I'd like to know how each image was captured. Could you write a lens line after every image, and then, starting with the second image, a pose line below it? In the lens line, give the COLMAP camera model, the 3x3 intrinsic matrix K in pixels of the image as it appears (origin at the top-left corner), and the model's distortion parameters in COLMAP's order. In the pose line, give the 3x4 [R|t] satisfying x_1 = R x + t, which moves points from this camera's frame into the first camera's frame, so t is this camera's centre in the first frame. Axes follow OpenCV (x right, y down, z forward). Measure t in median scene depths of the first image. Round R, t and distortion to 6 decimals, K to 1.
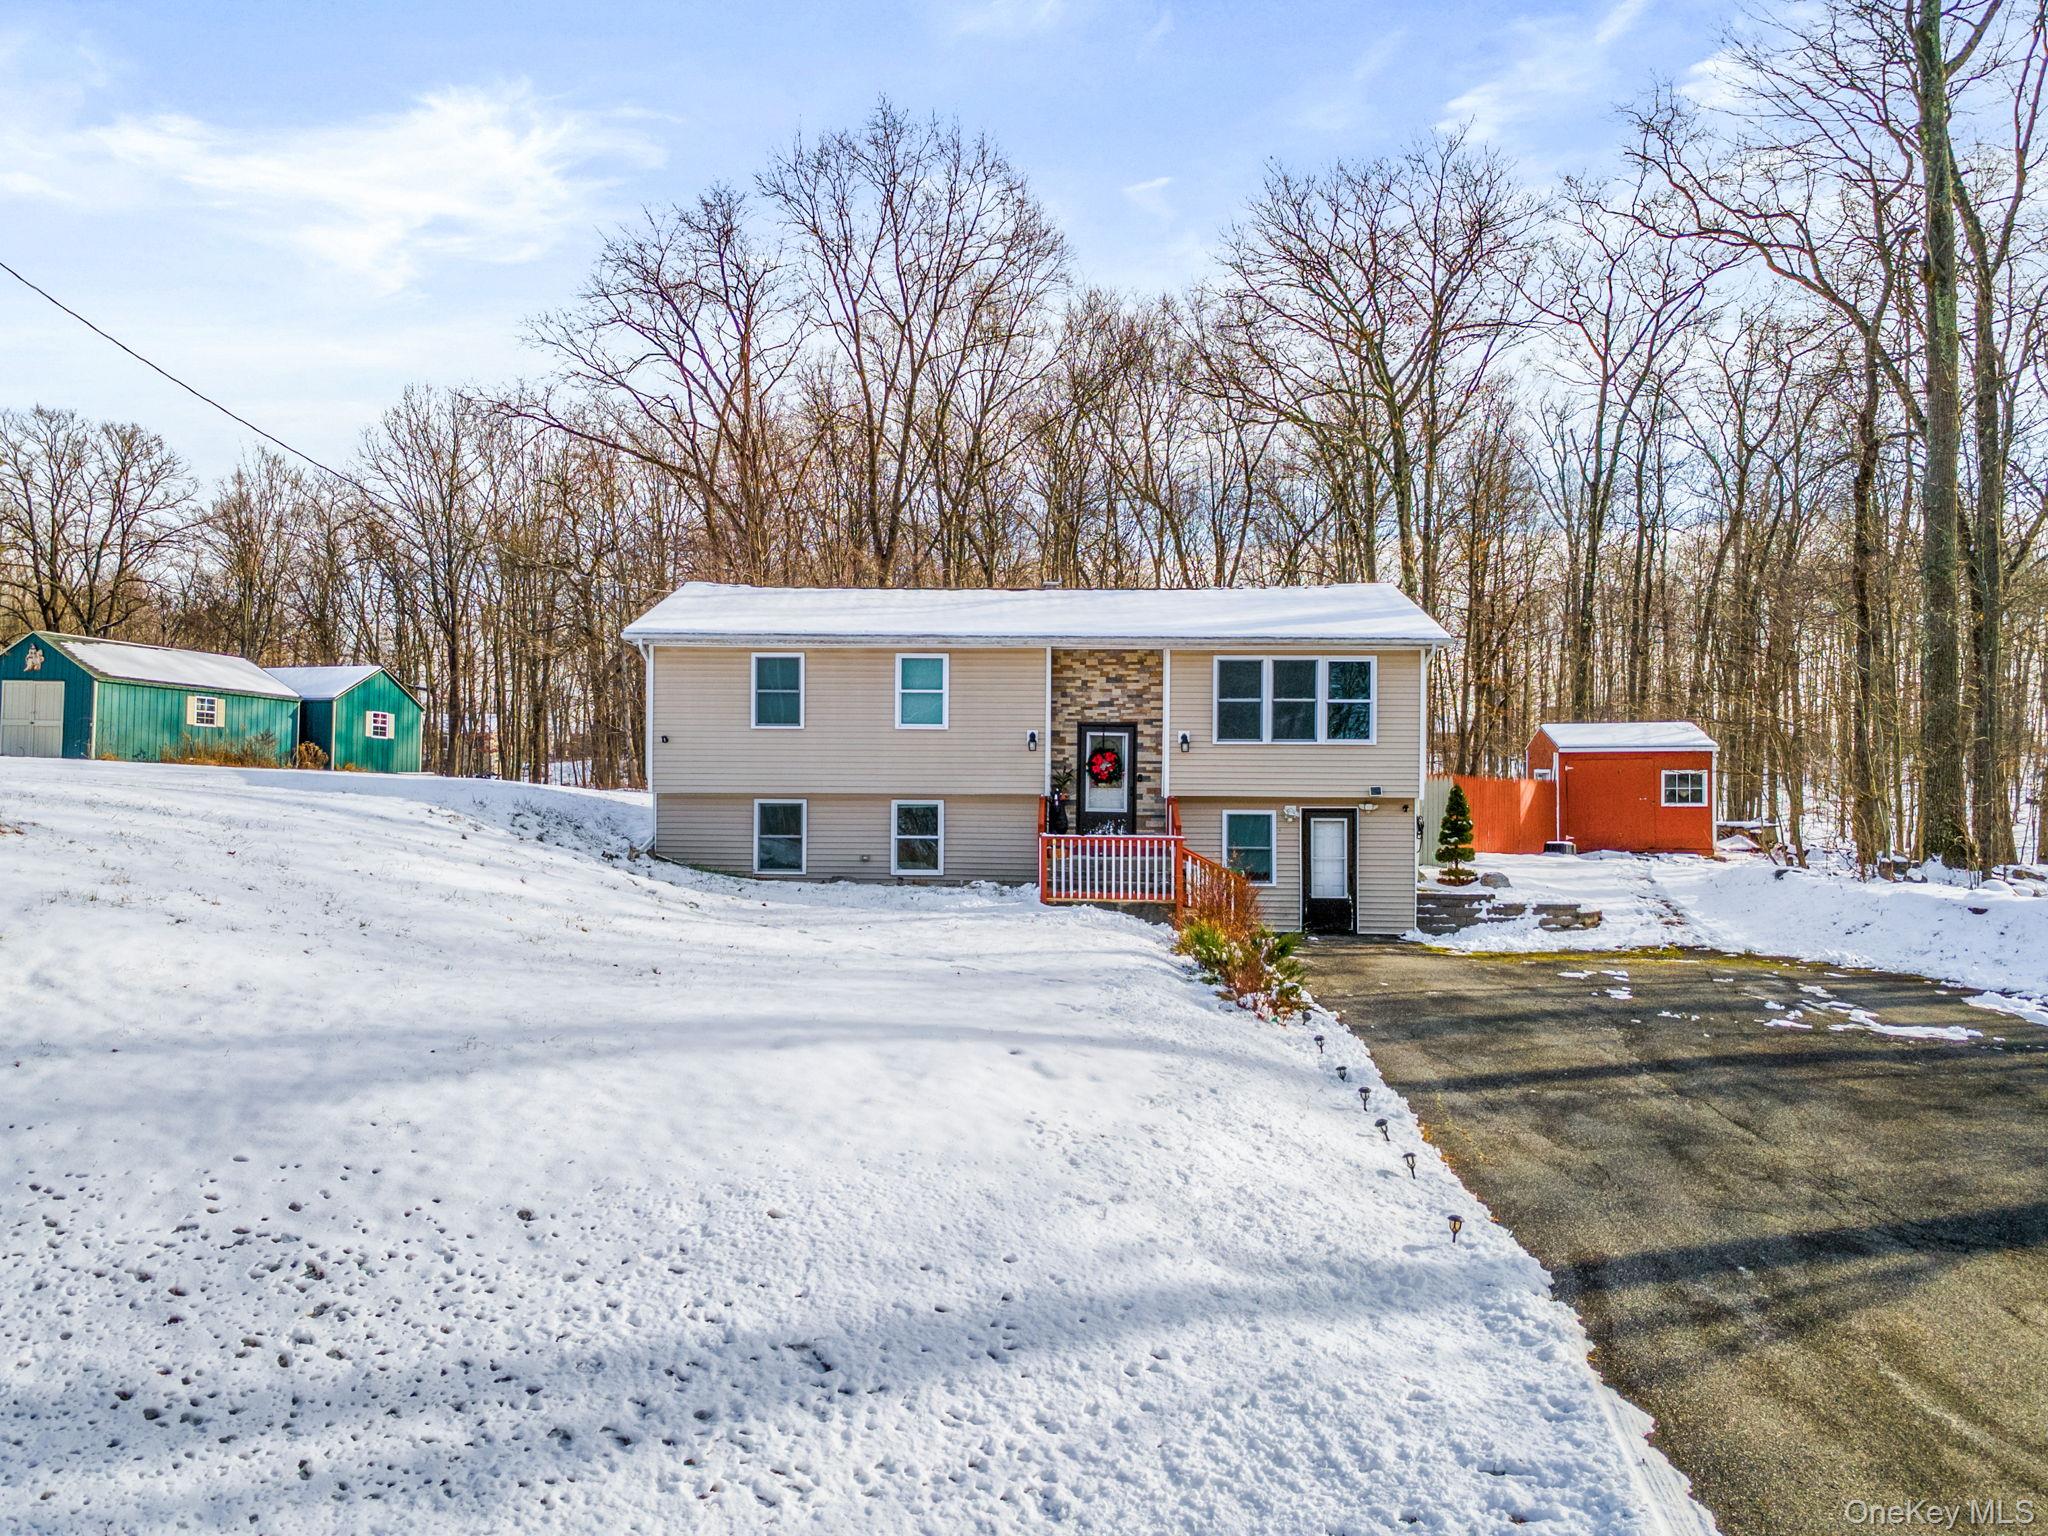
lens RADIAL K [[1467.8, 0, 1033.1], [0, 1467.8, 754.3], [0, 0, 1]] dist [0.050805, -0.000593]
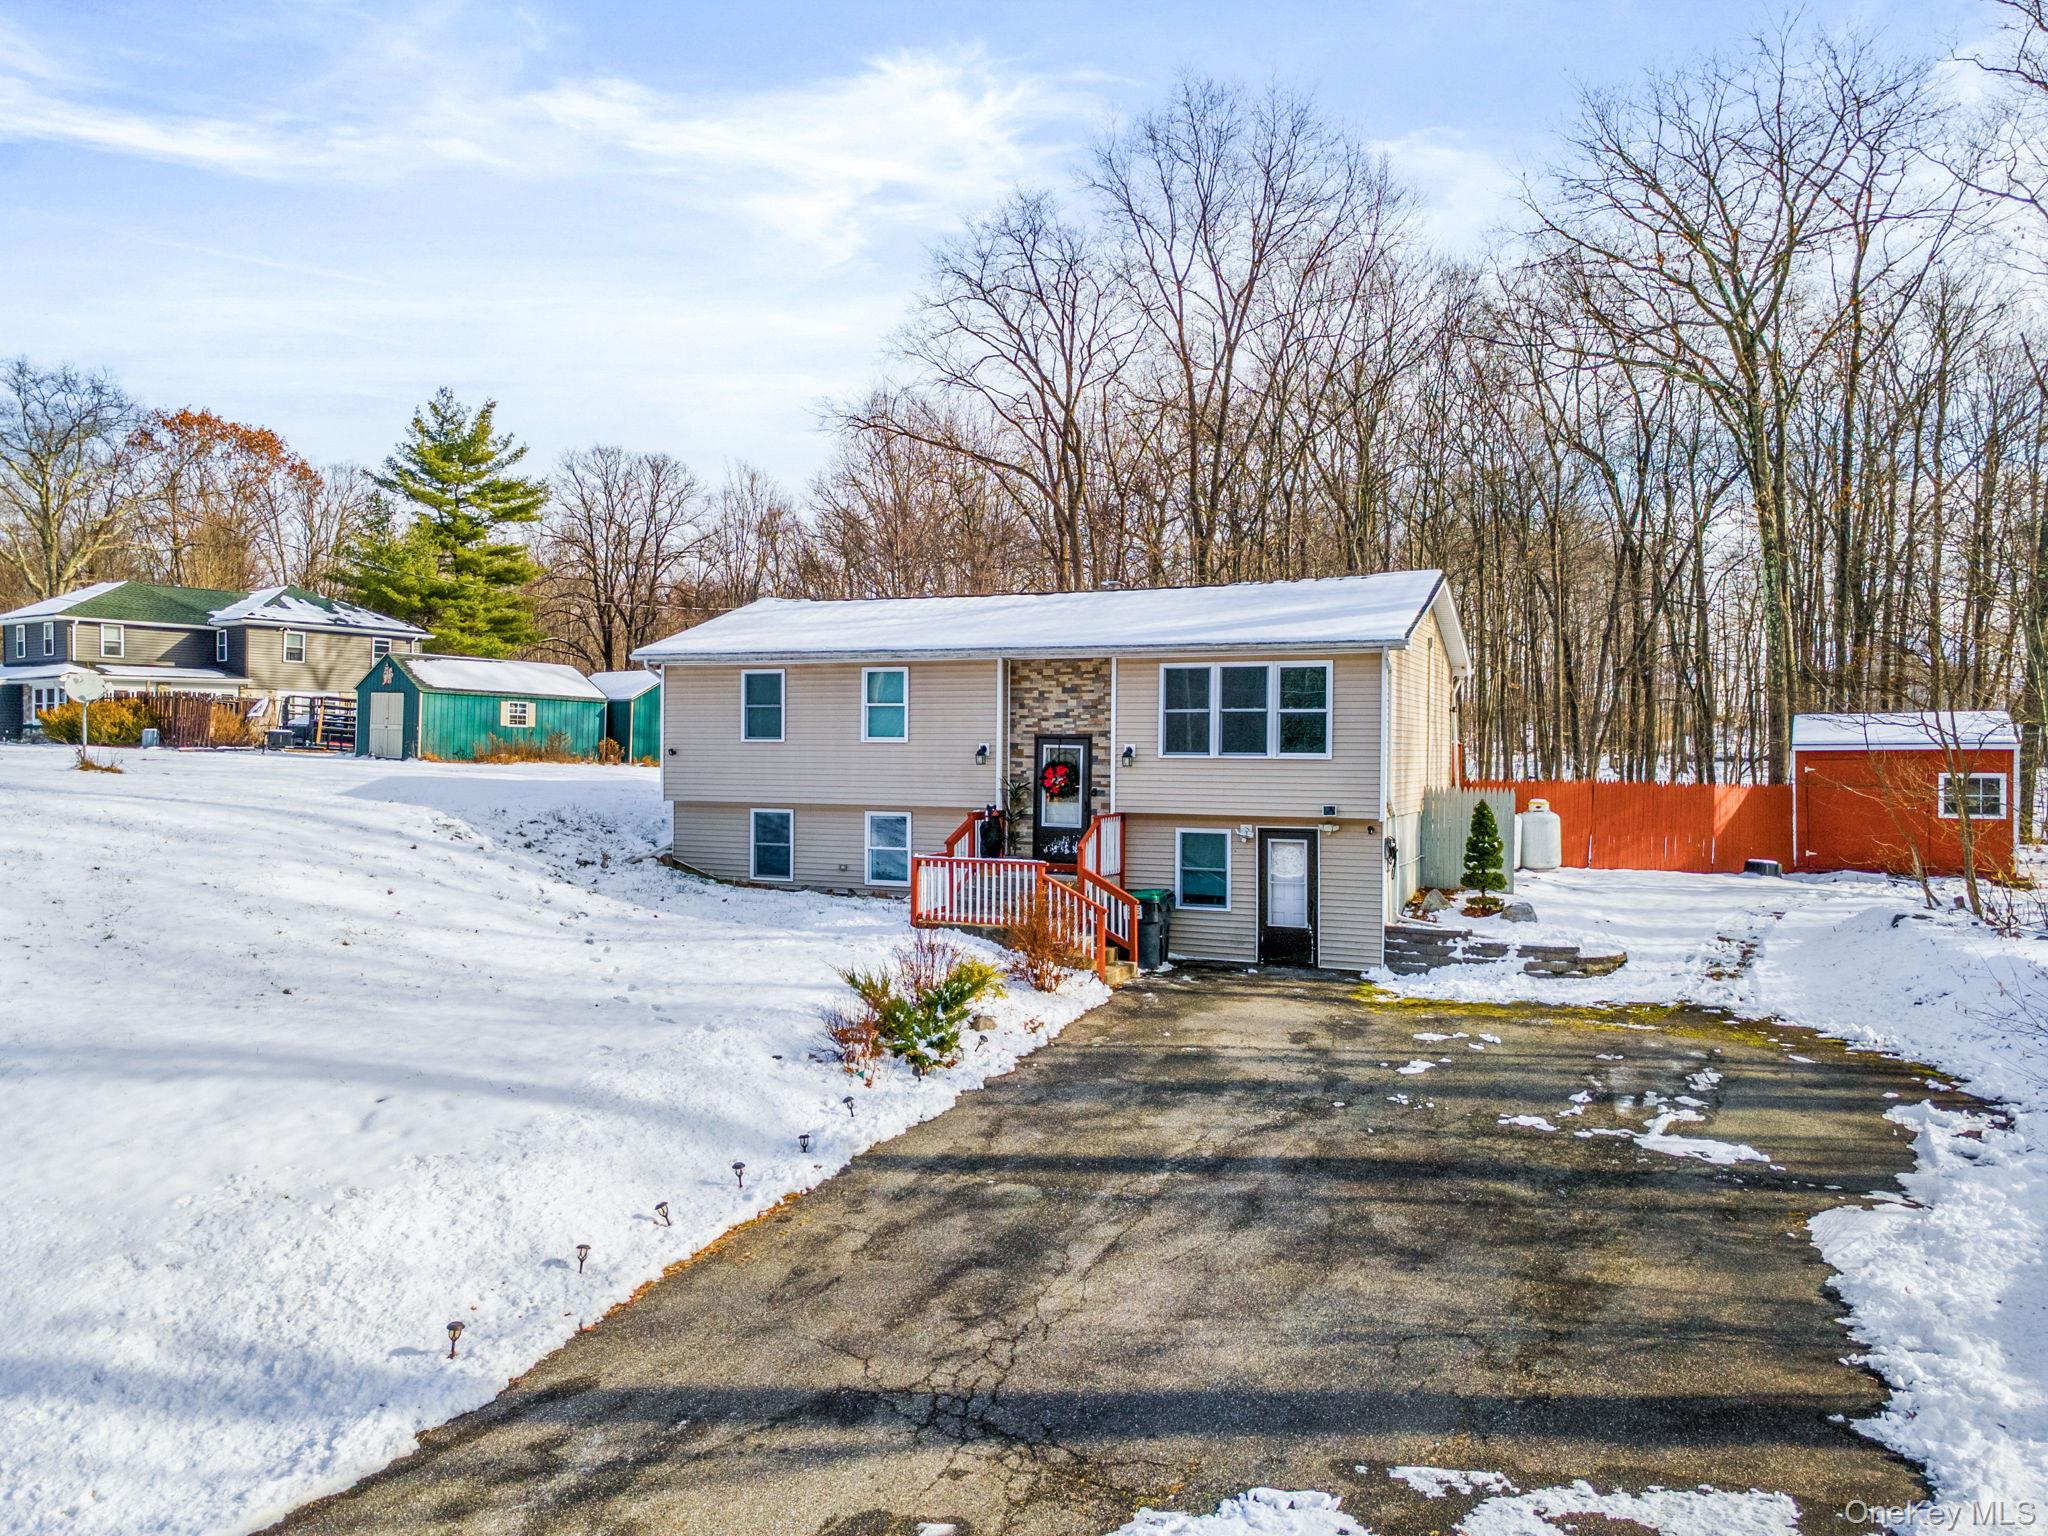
lens RADIAL K [[1467.8, 0, 1033.1], [0, 1467.8, 754.3], [0, 0, 1]] dist [0.050805, -0.000593]
pose [[0.927523, 0.001469, -0.373762, 0.270614], [0.007538, 0.999715, 0.022637, -0.021129], [0.373689, -0.023813, 0.927248, 0.067960]]
